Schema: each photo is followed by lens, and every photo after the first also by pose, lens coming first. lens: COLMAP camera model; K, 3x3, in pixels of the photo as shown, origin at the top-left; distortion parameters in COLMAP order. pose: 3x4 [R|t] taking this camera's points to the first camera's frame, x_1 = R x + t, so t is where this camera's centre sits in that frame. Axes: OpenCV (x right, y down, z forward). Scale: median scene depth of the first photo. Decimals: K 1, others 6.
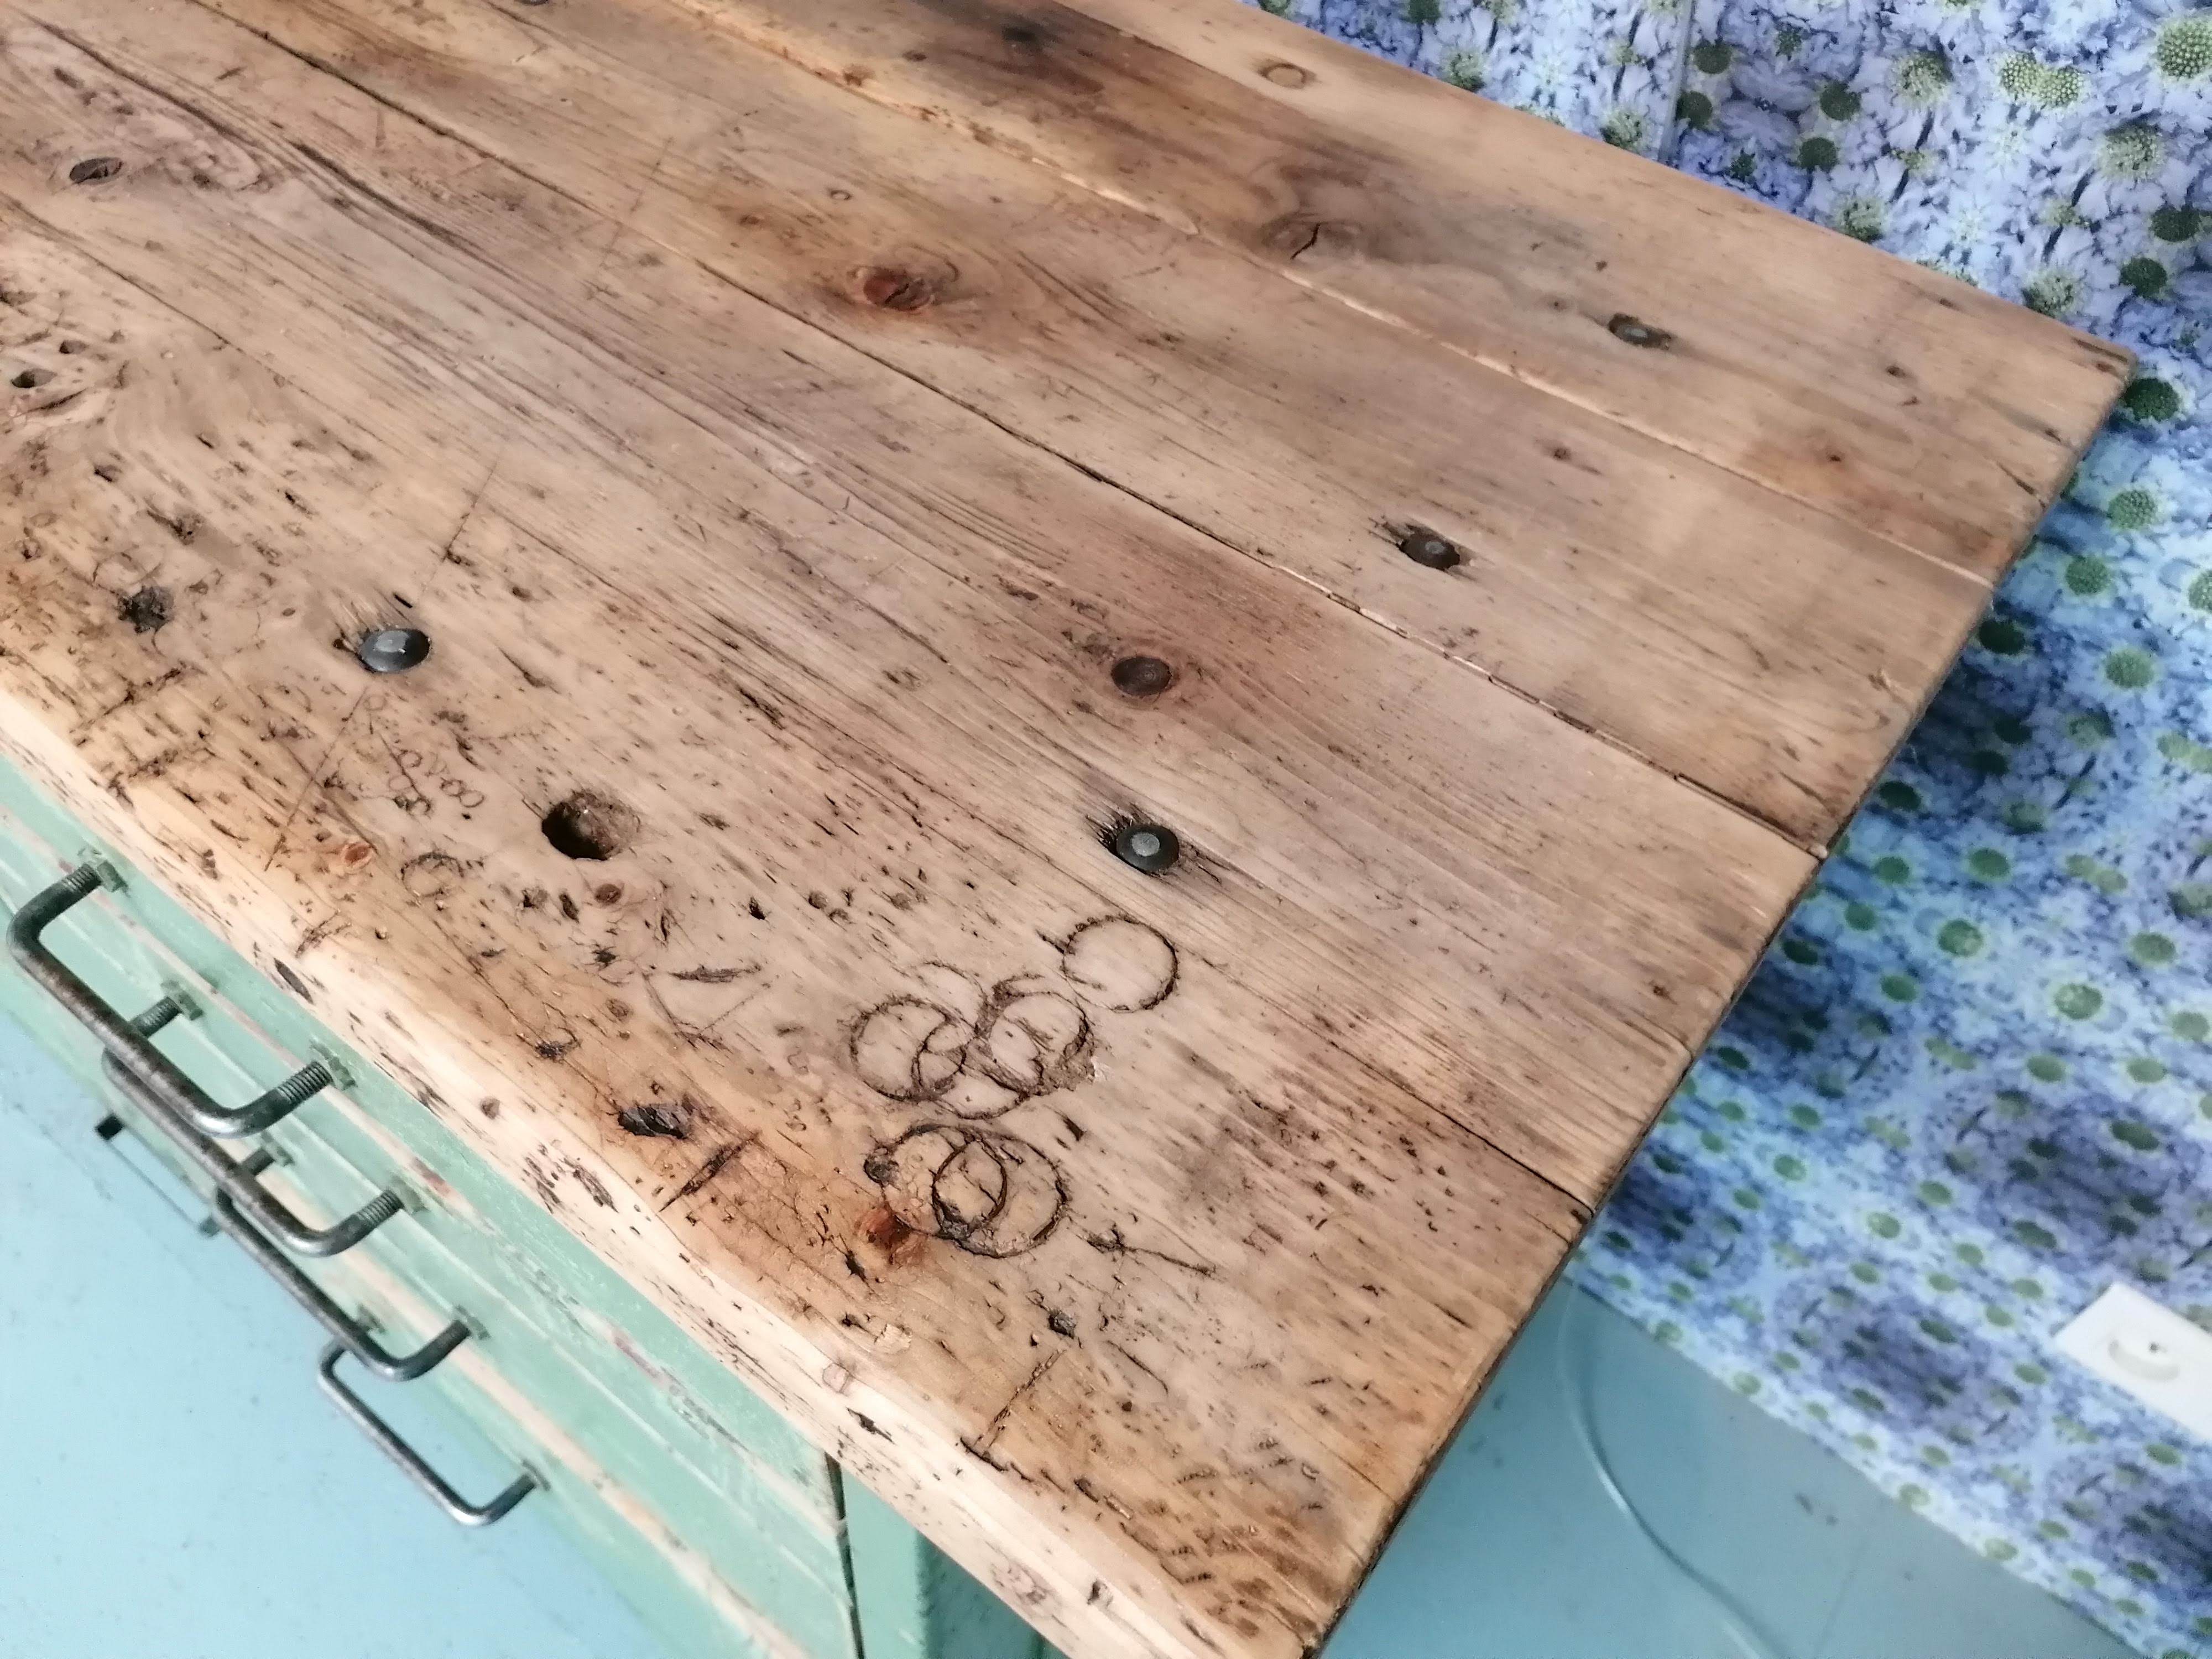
lens RADIAL K [[1670.0, 0, 1112.0], [0, 1670.0, 845.0], [0, 0, 1]] dist [0.110575, -0.149873]
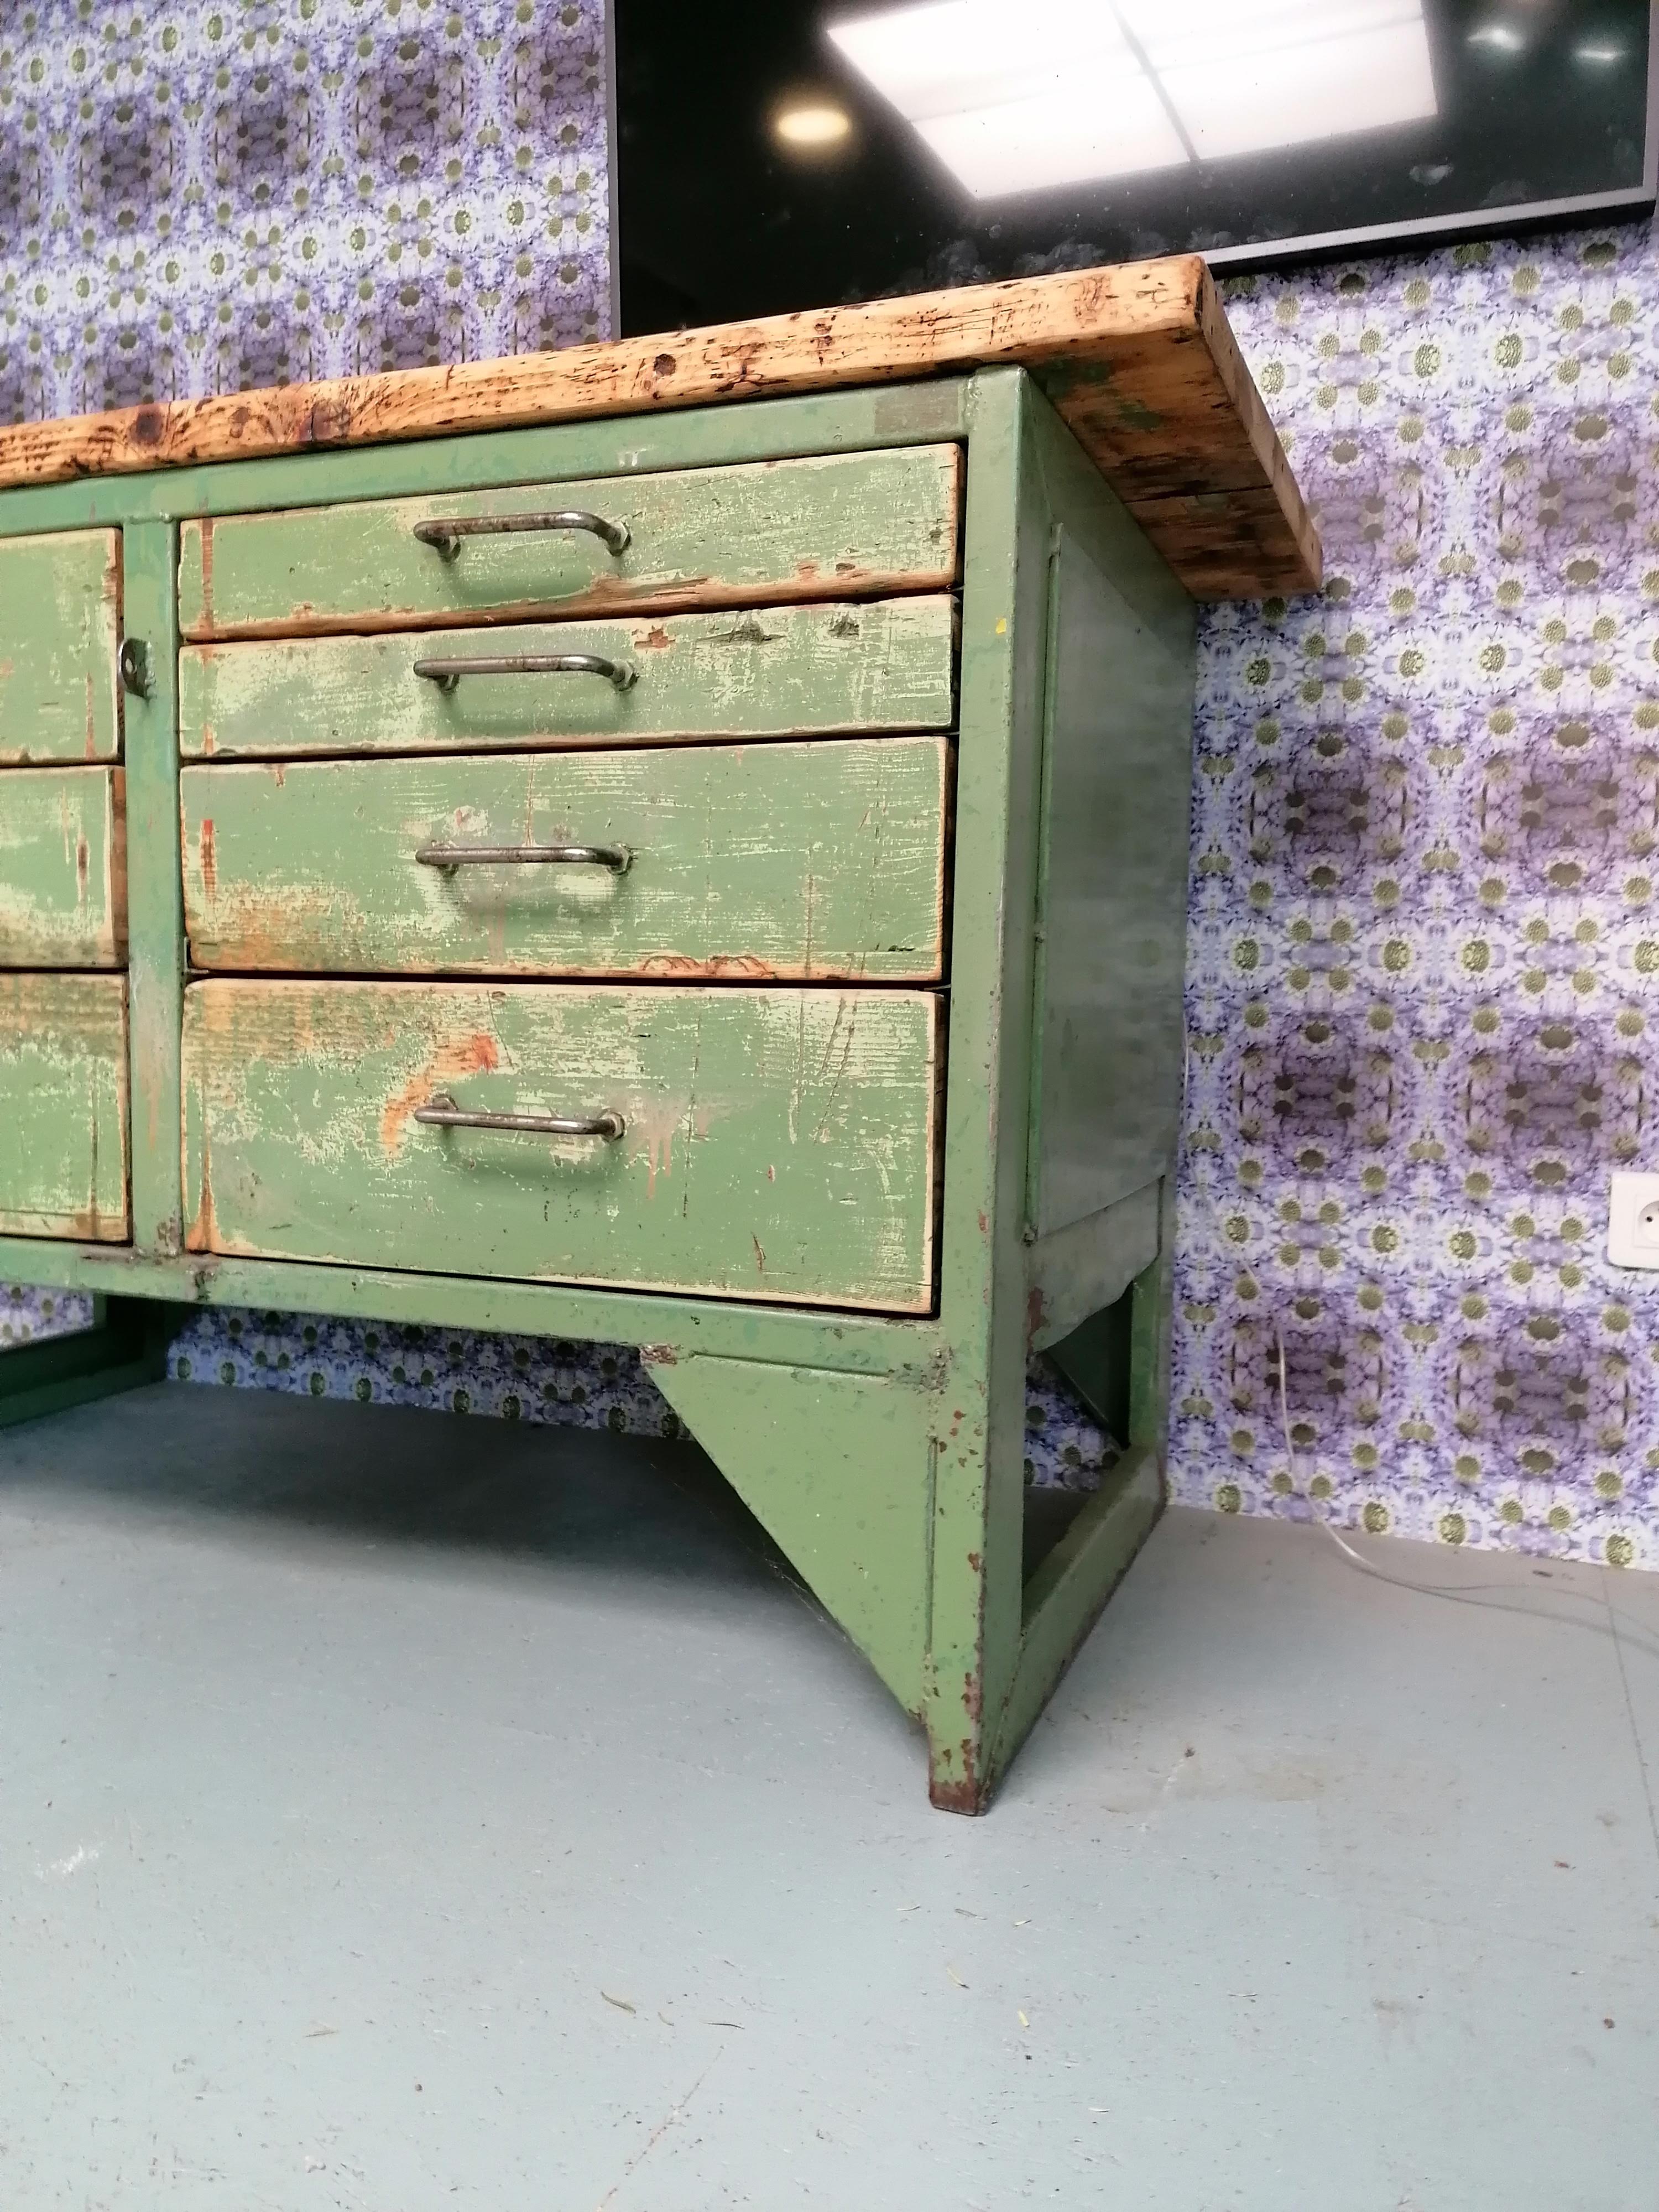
lens RADIAL K [[1670.0, 0, 833.3], [0, 1670.0, 1104.0], [0, 0, 1]] dist [0.110575, -0.149873]
pose [[0.962834, -0.064924, 0.262174, -0.560823], [0.231792, 0.696895, -0.678682, 1.403952], [-0.138645, 0.714228, 0.686044, 0.094224]]
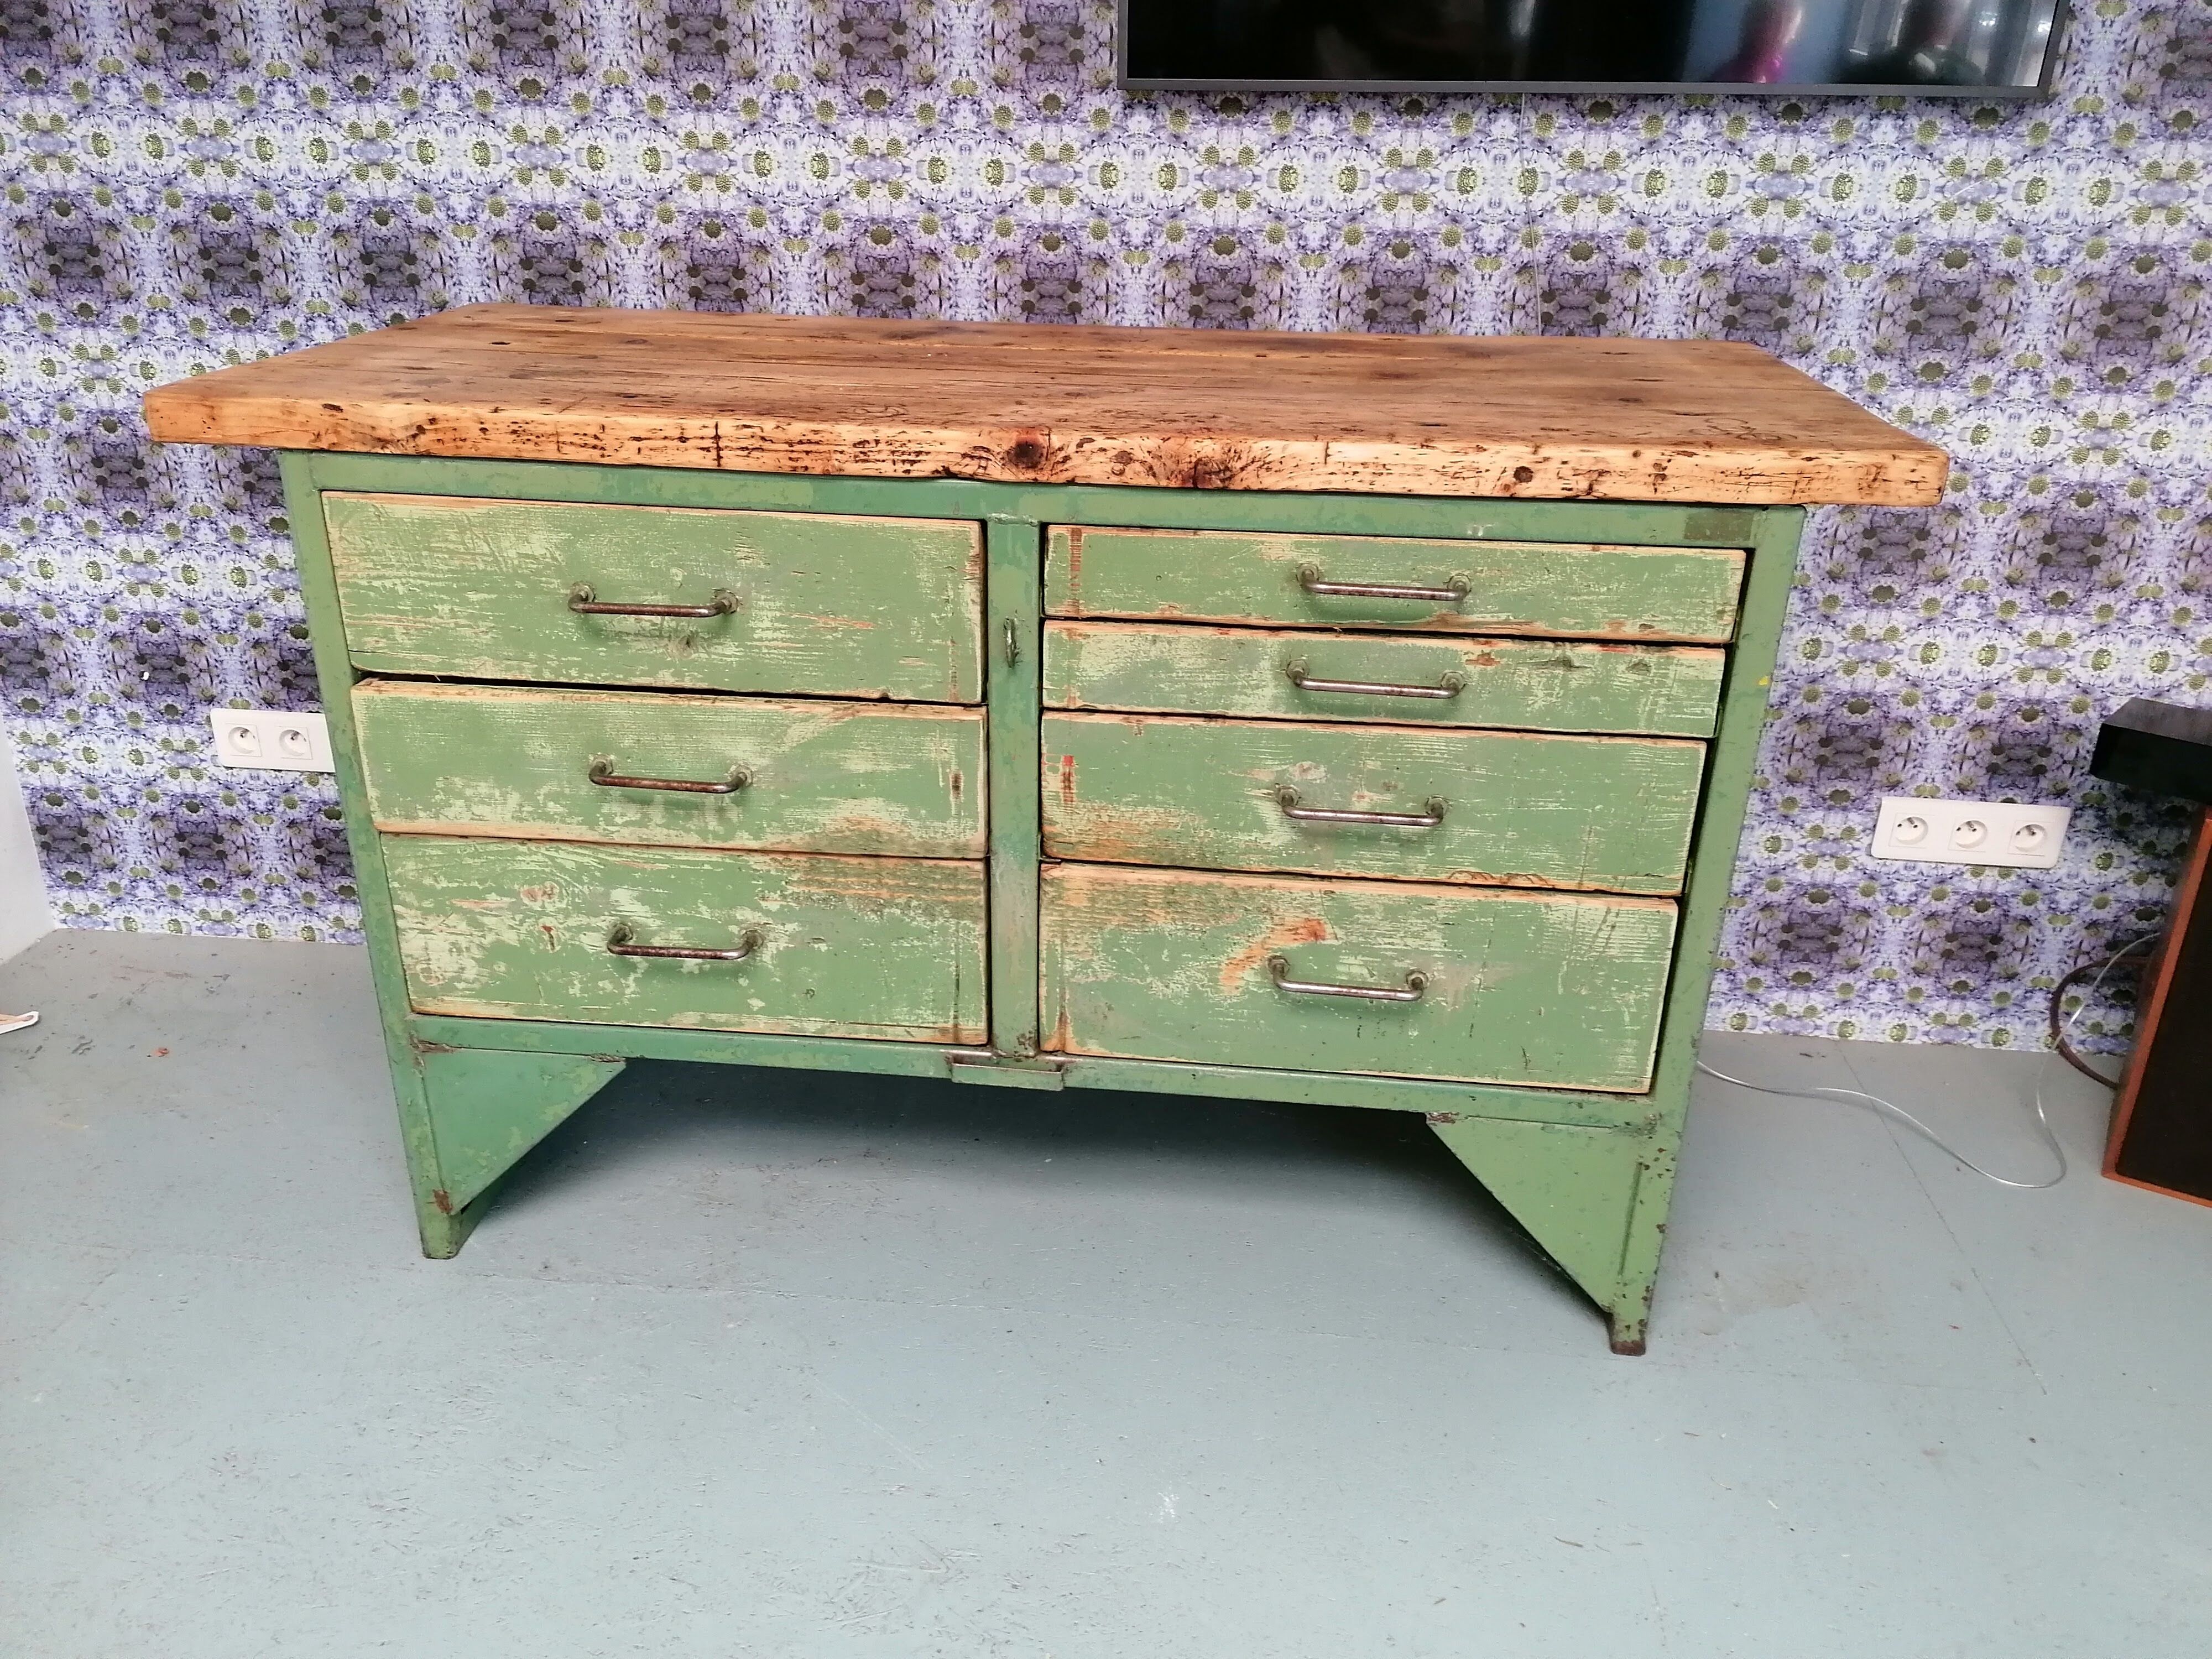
lens RADIAL K [[1670.0, 0, 1109.9], [0, 1670.0, 829.8], [0, 0, 1]] dist [0.110575, -0.149873]
pose [[0.852730, -0.252893, 0.457052, -1.562053], [0.421333, 0.850198, -0.315662, 0.737838], [-0.308756, 0.461746, 0.831541, -0.538721]]
